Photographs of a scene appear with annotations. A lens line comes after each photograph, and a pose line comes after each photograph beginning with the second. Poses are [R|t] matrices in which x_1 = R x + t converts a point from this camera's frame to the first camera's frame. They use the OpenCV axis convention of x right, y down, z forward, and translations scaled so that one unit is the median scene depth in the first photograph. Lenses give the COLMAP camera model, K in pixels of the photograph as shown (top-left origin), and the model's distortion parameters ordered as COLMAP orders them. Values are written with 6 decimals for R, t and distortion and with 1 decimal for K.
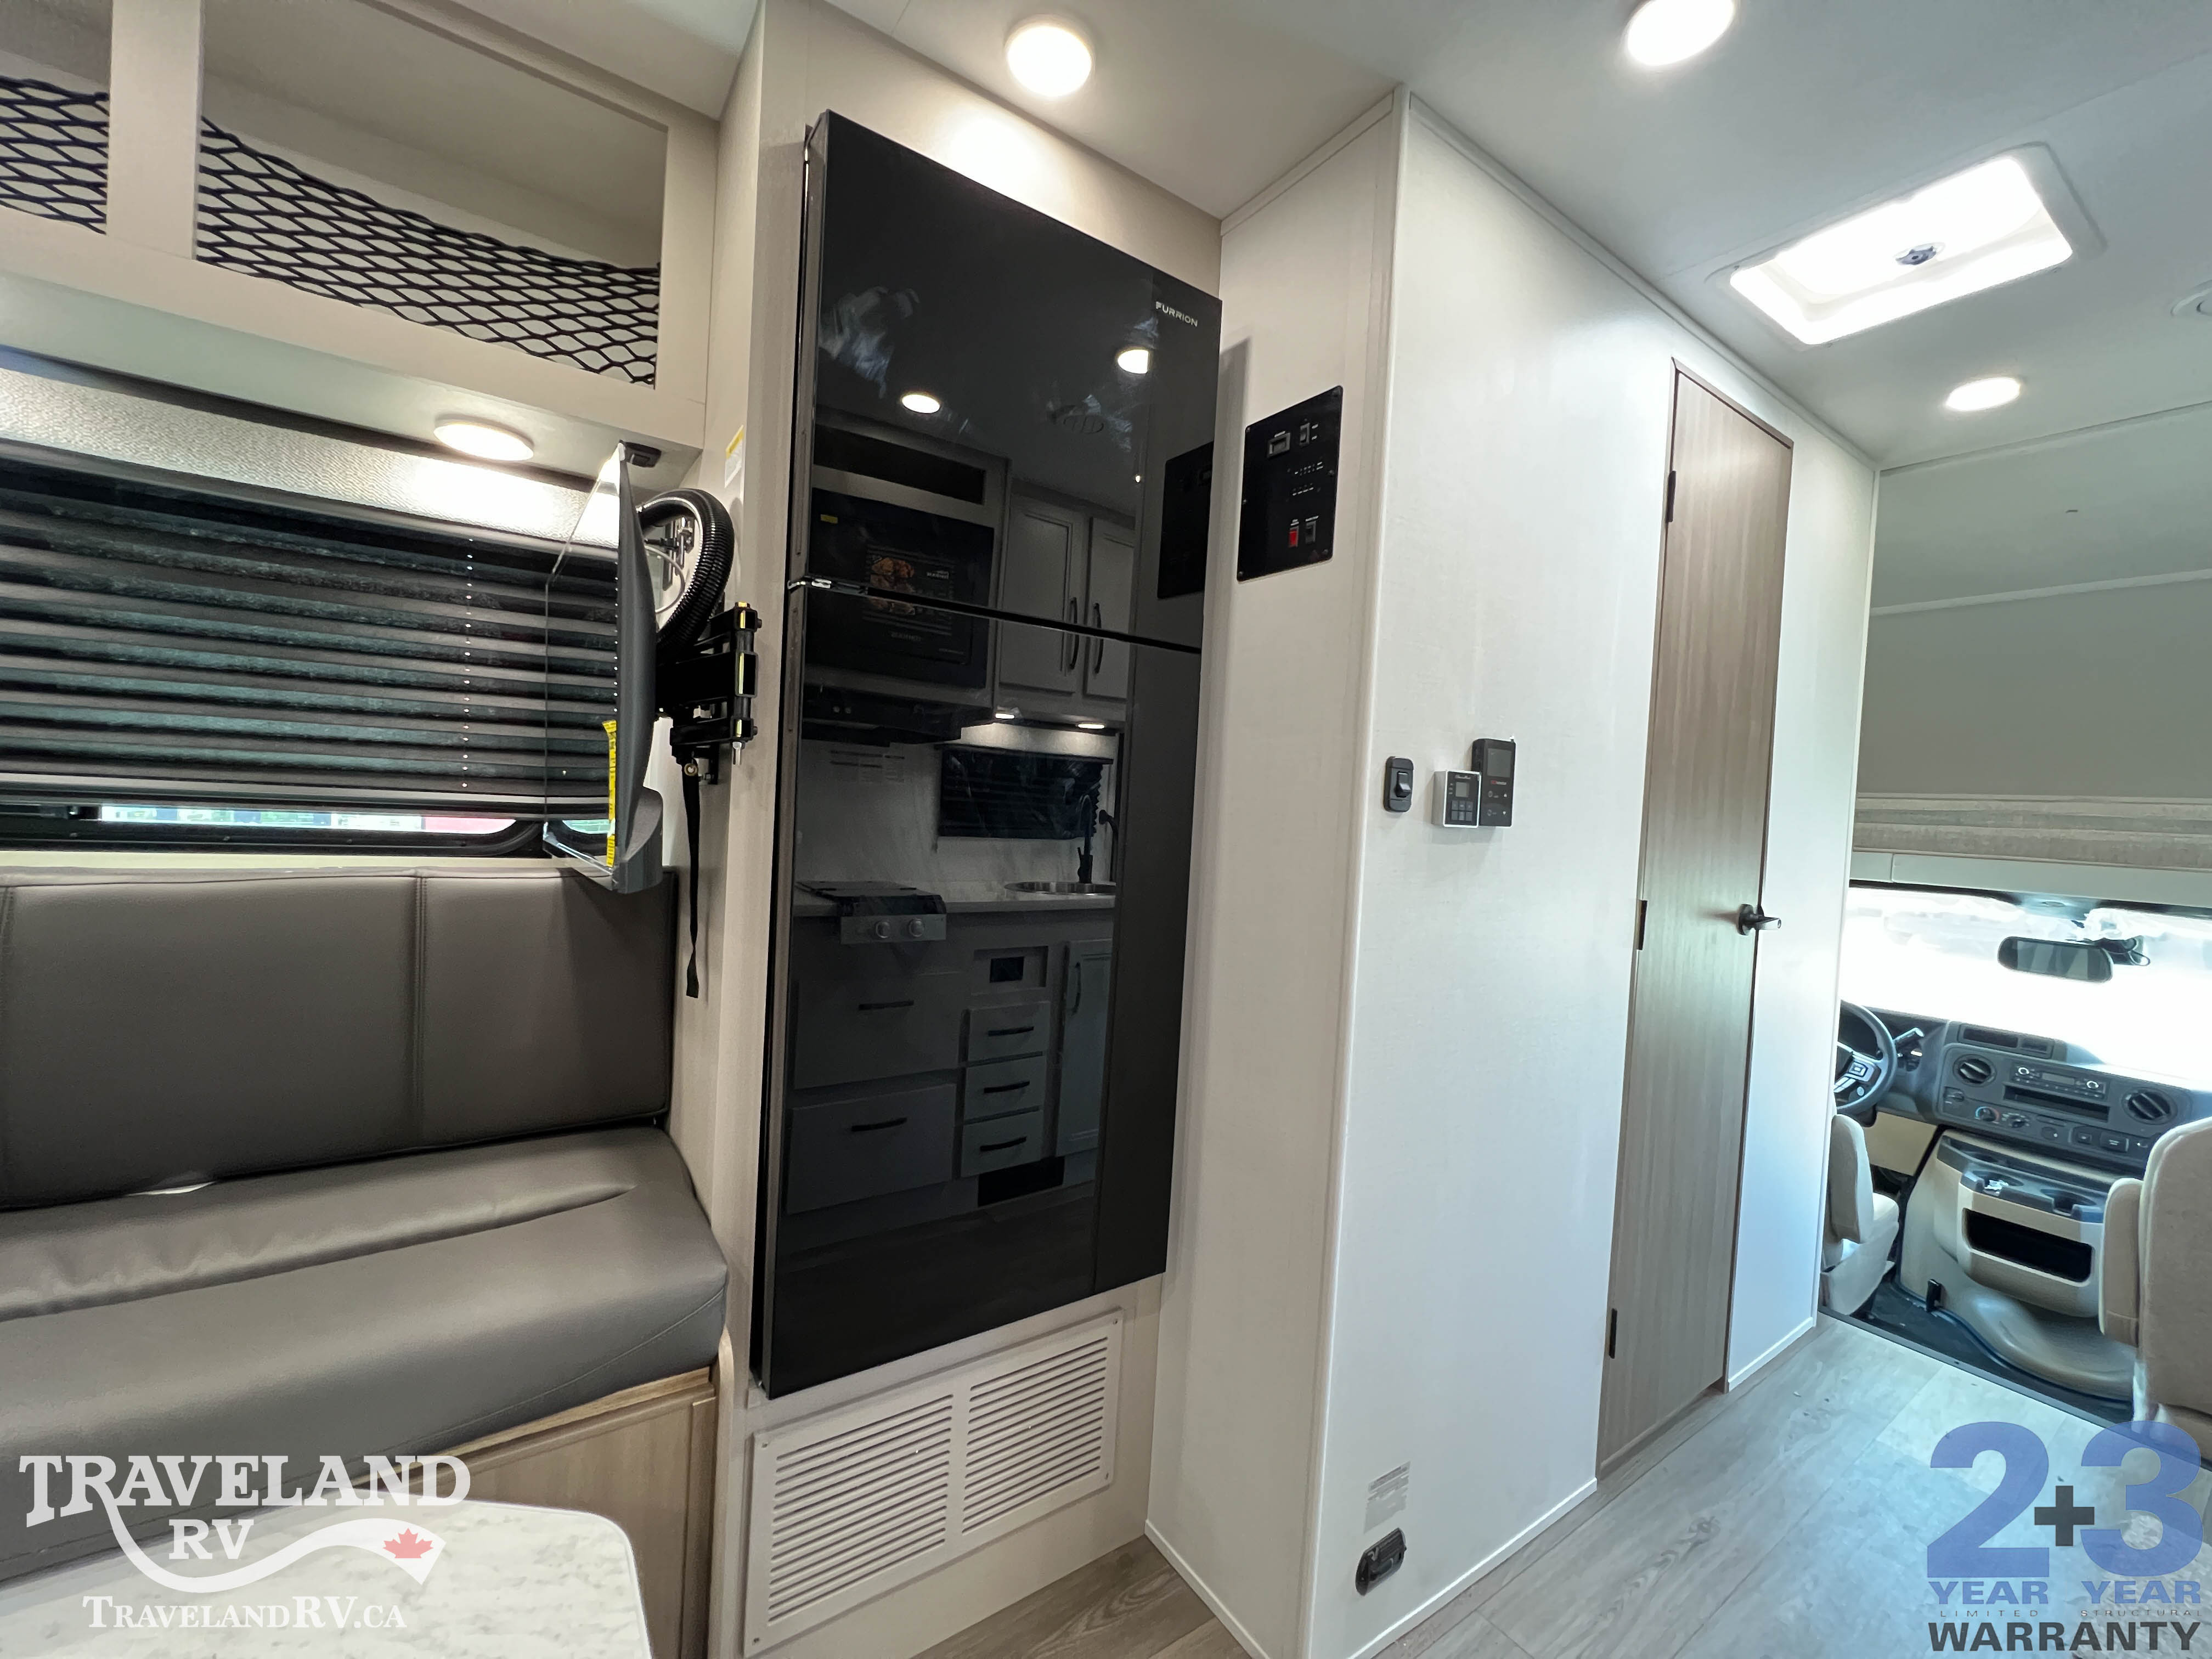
lens RADIAL K [[882.7, 0, 1099.1], [0, 882.7, 826.7], [0, 0, 1]] dist [-0.000597, 0.000280]
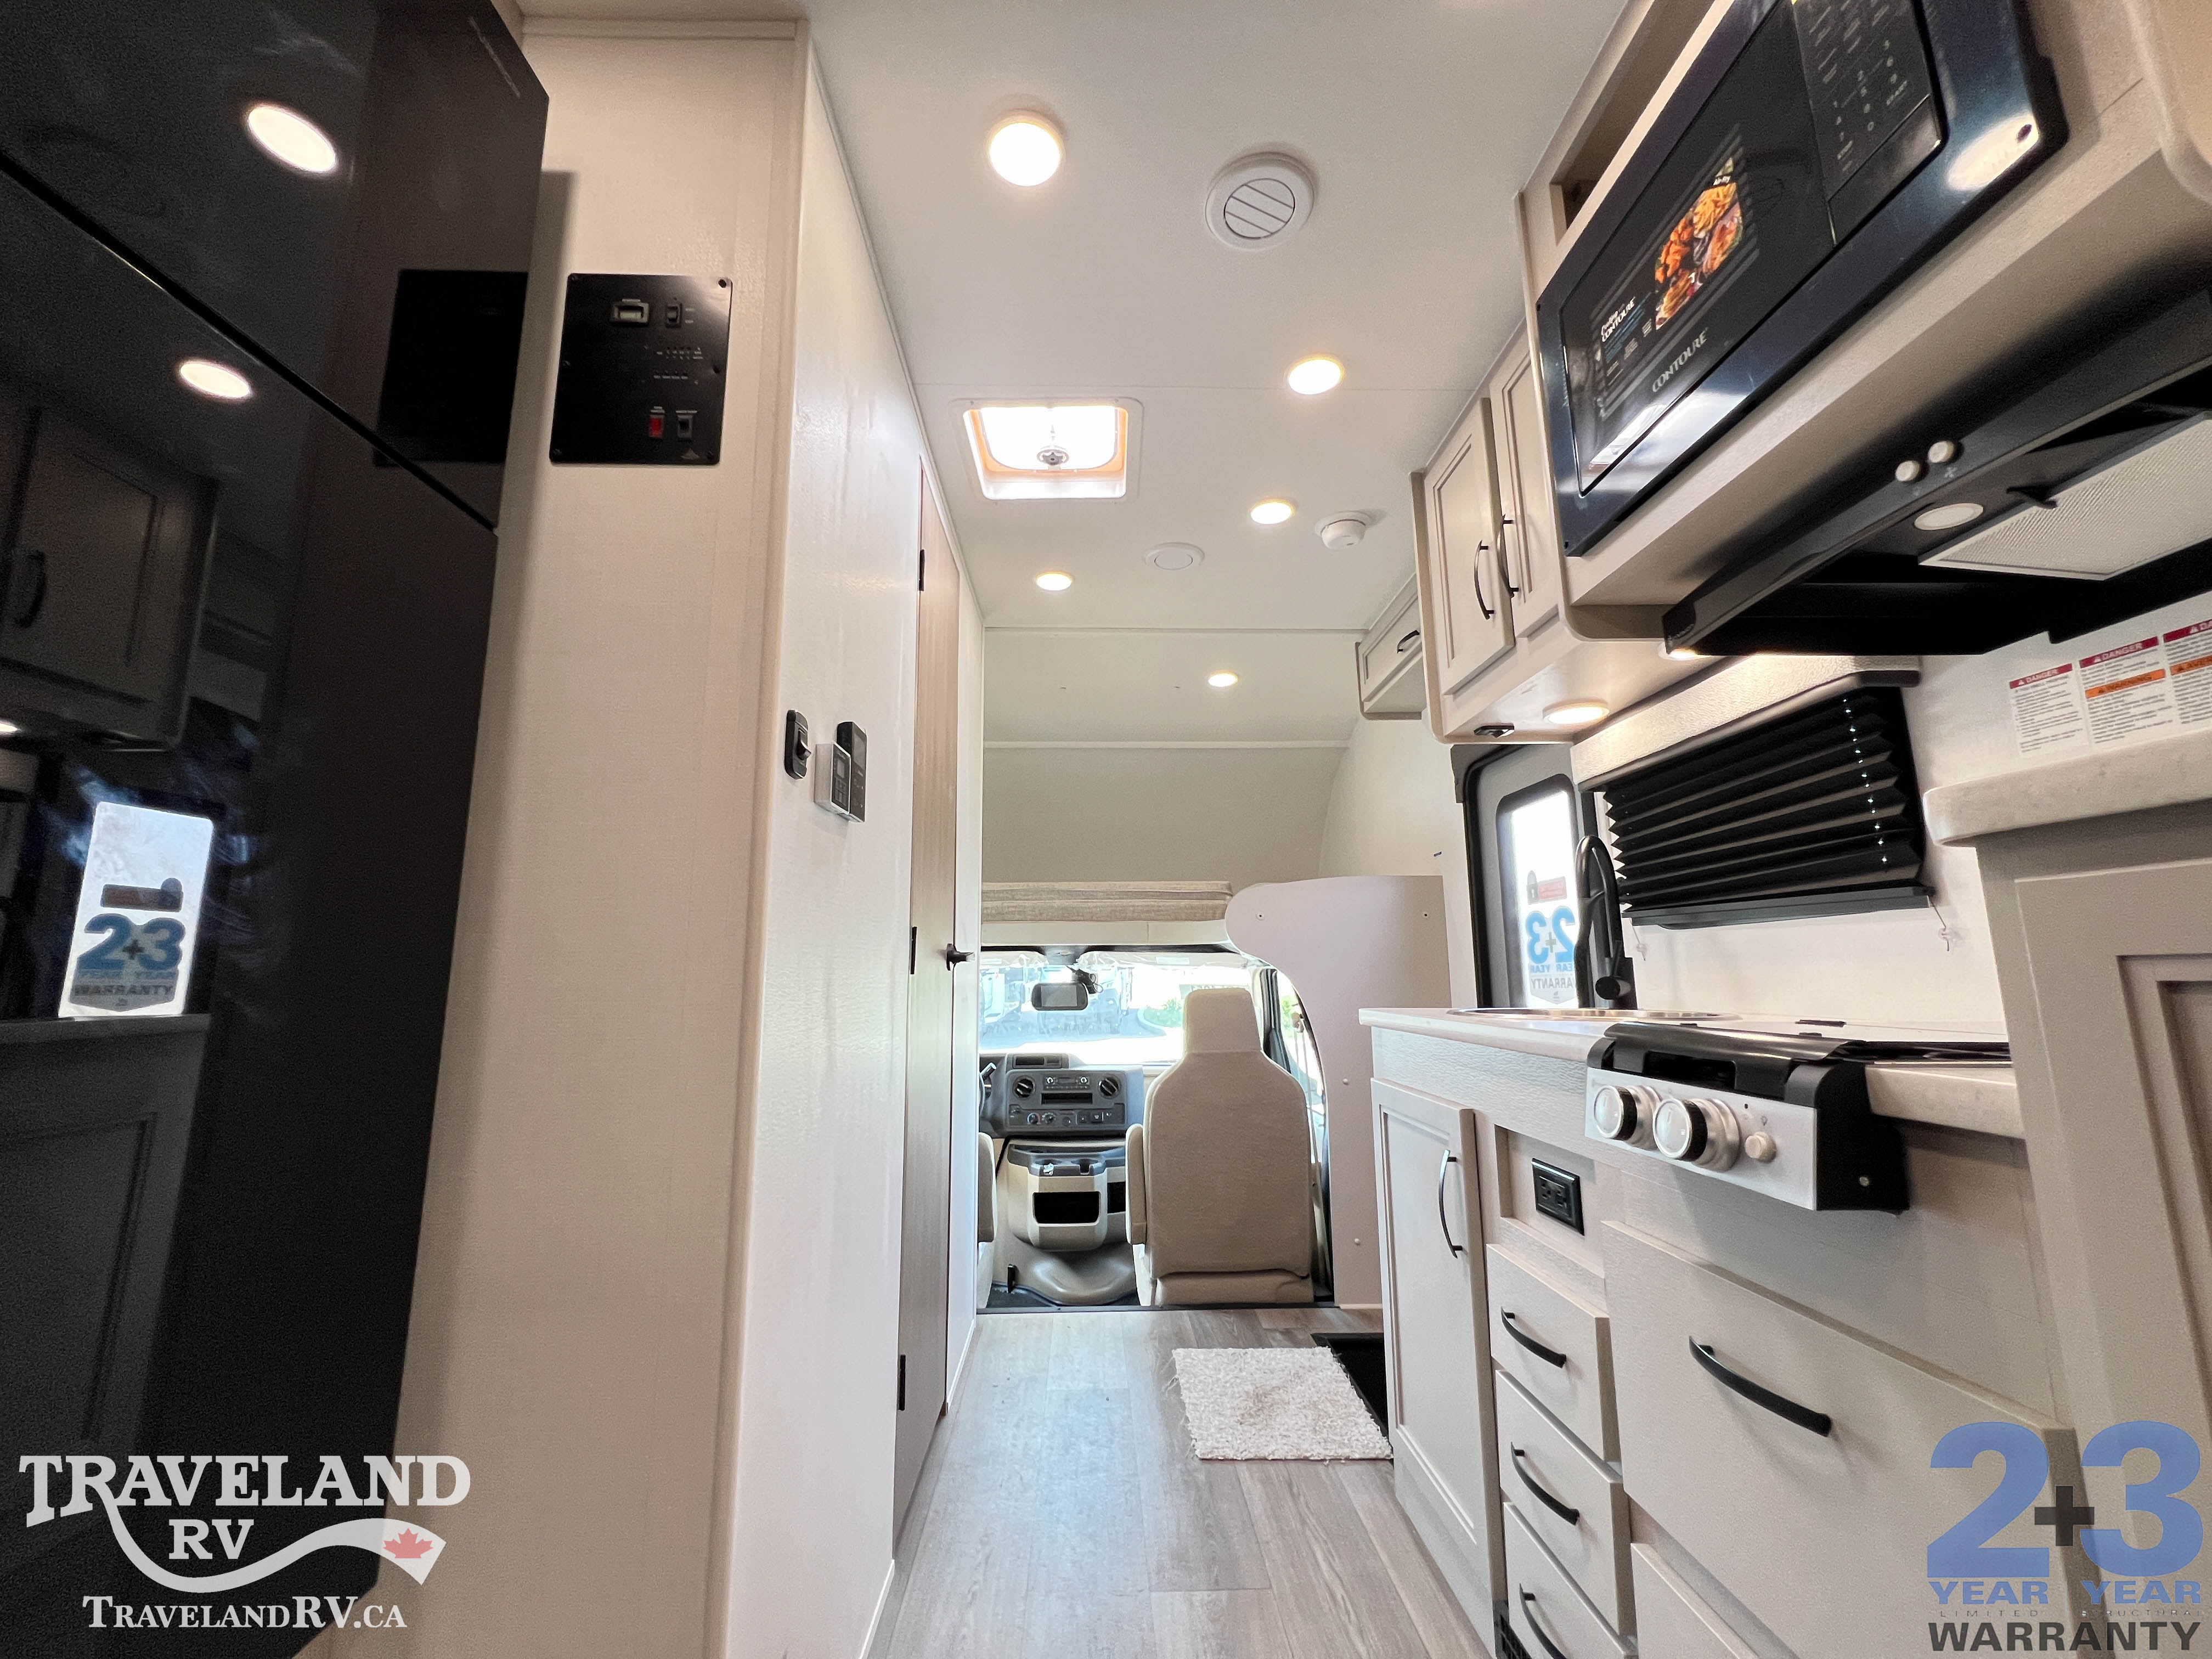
lens RADIAL K [[882.7, 0, 1100.0], [0, 882.7, 827.1], [0, 0, 1]] dist [-0.000597, 0.000280]
pose [[0.546681, 0.079580, 0.833551, -0.170496], [0.059440, 0.989274, -0.133431, 0.136965], [-0.835229, 0.122491, 0.536087, 0.270054]]
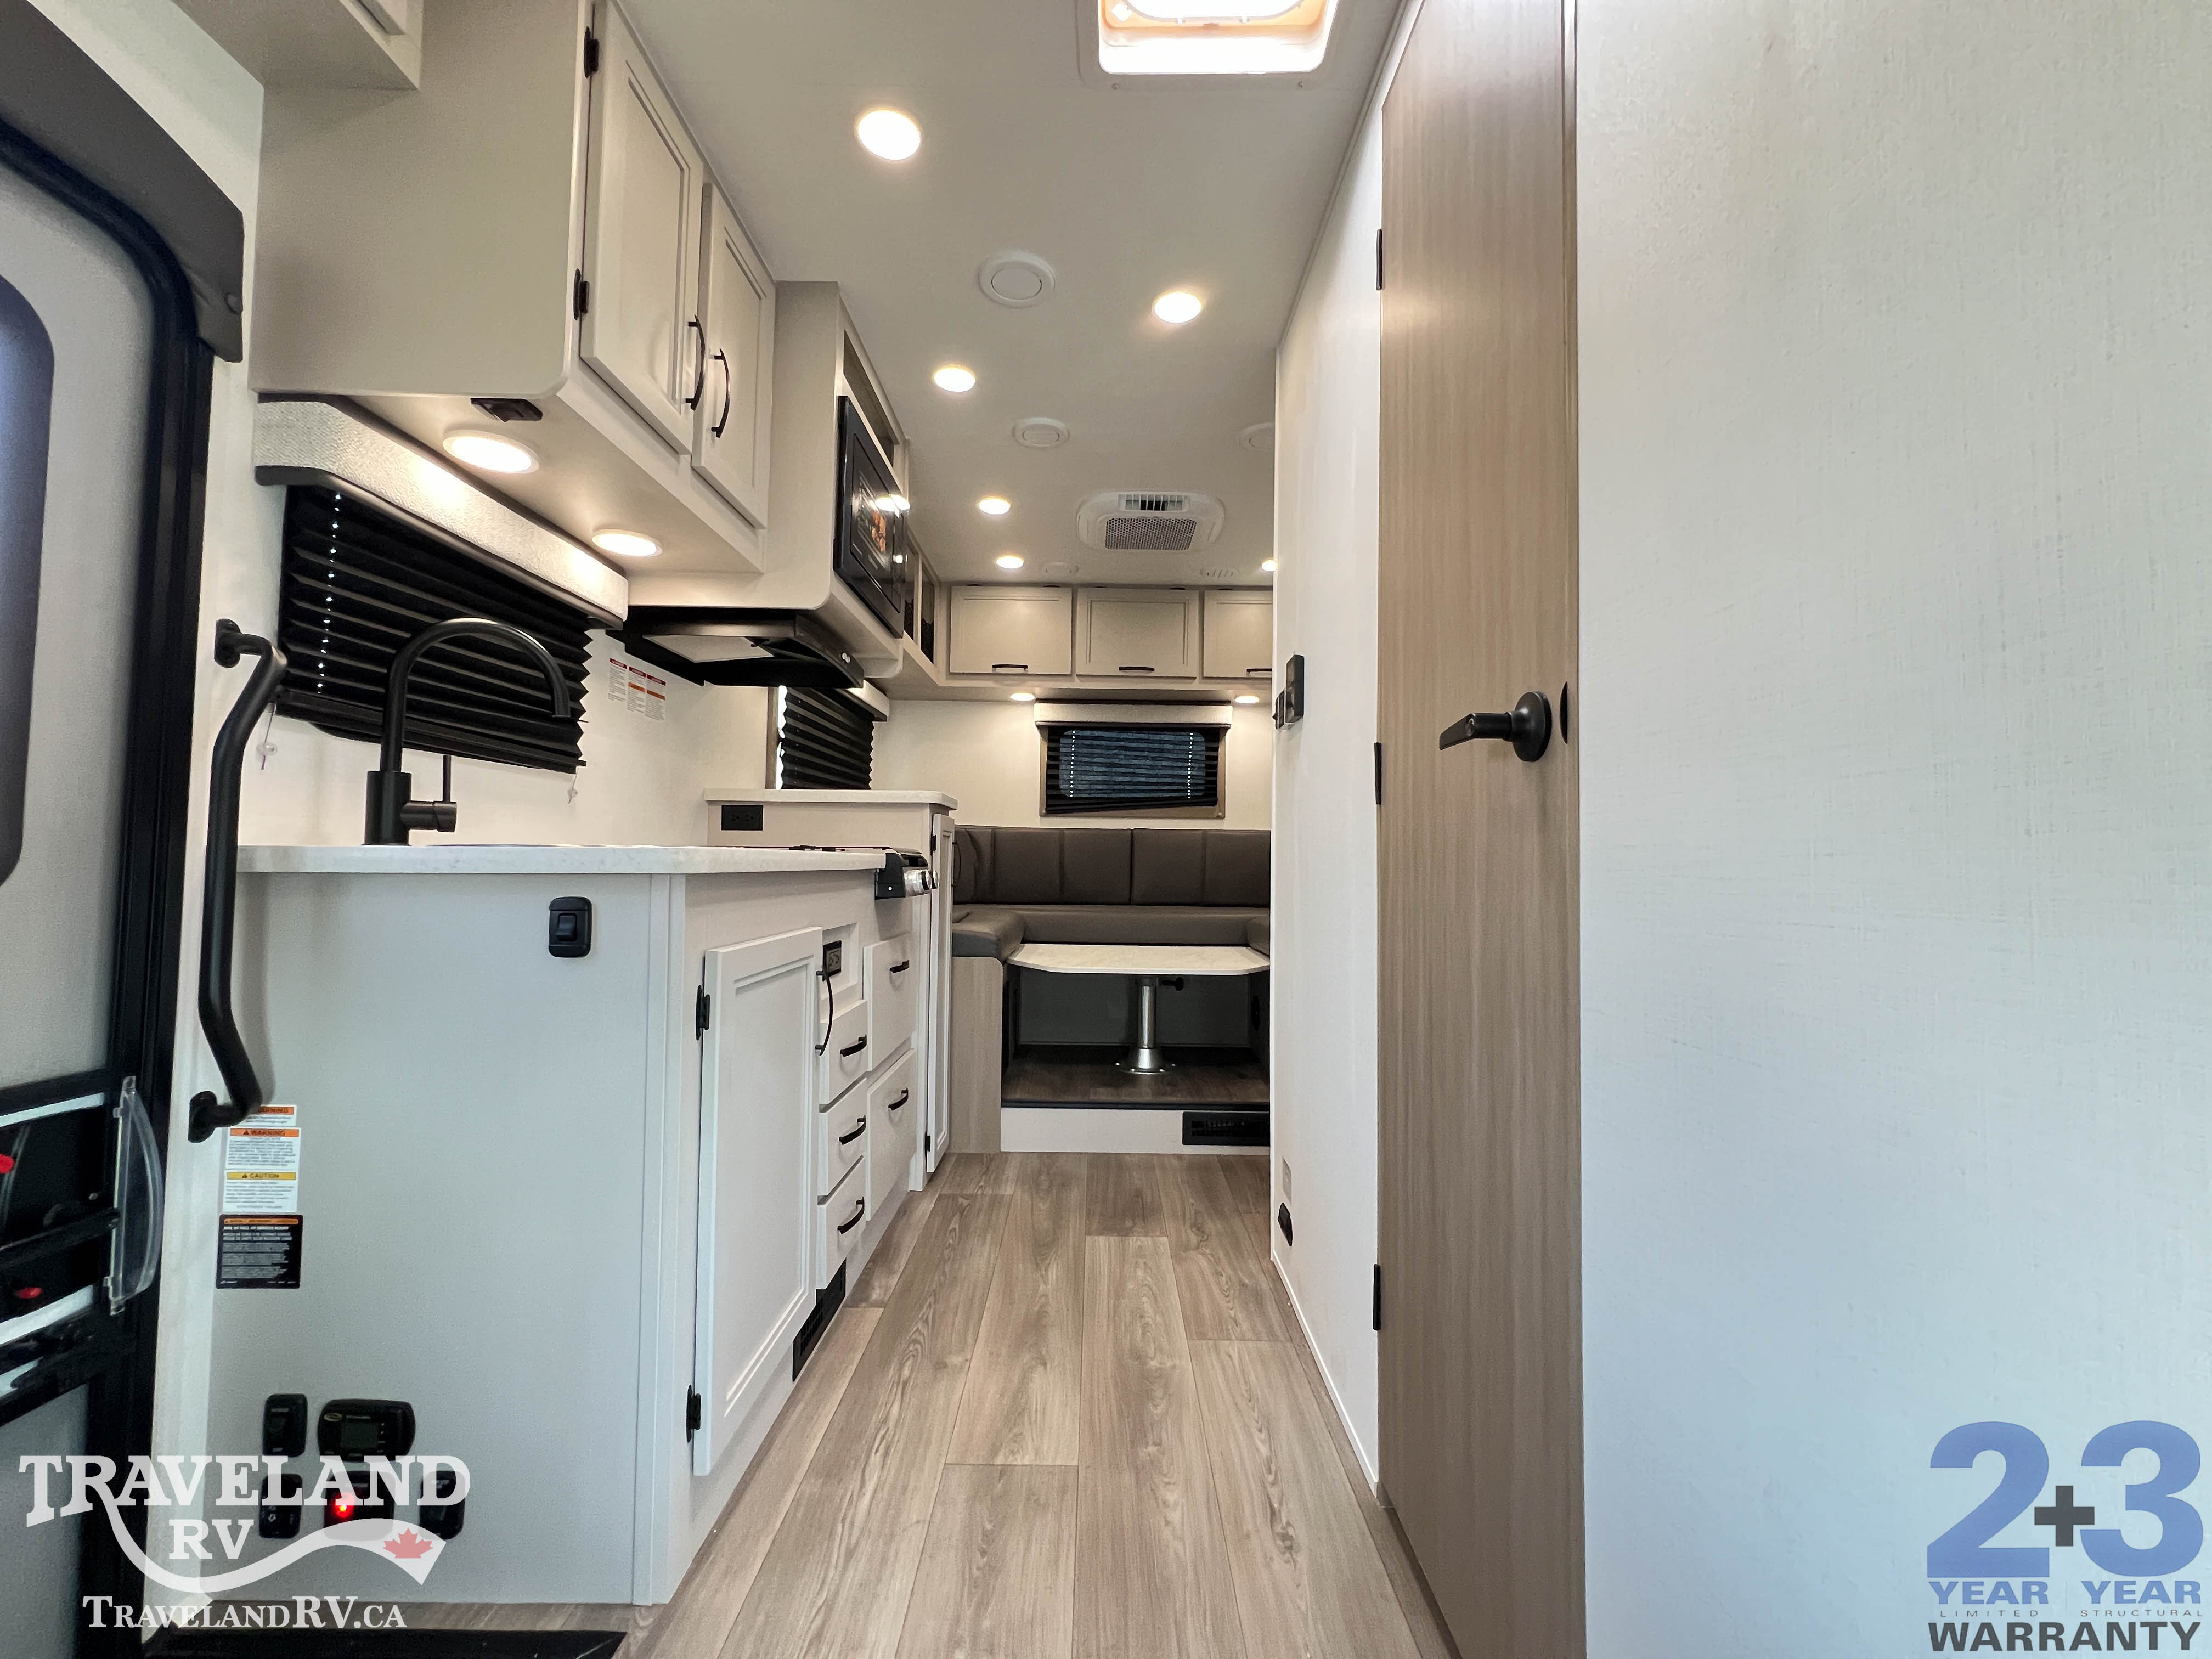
lens RADIAL K [[882.7, 0, 1104.3], [0, 882.7, 825.2], [0, 0, 1]] dist [-0.000597, 0.000280]
pose [[-0.554364, -0.099551, -0.826299, 1.623303], [-0.063792, 0.994982, -0.077076, 0.271124], [0.829826, 0.009983, -0.557933, 1.425415]]
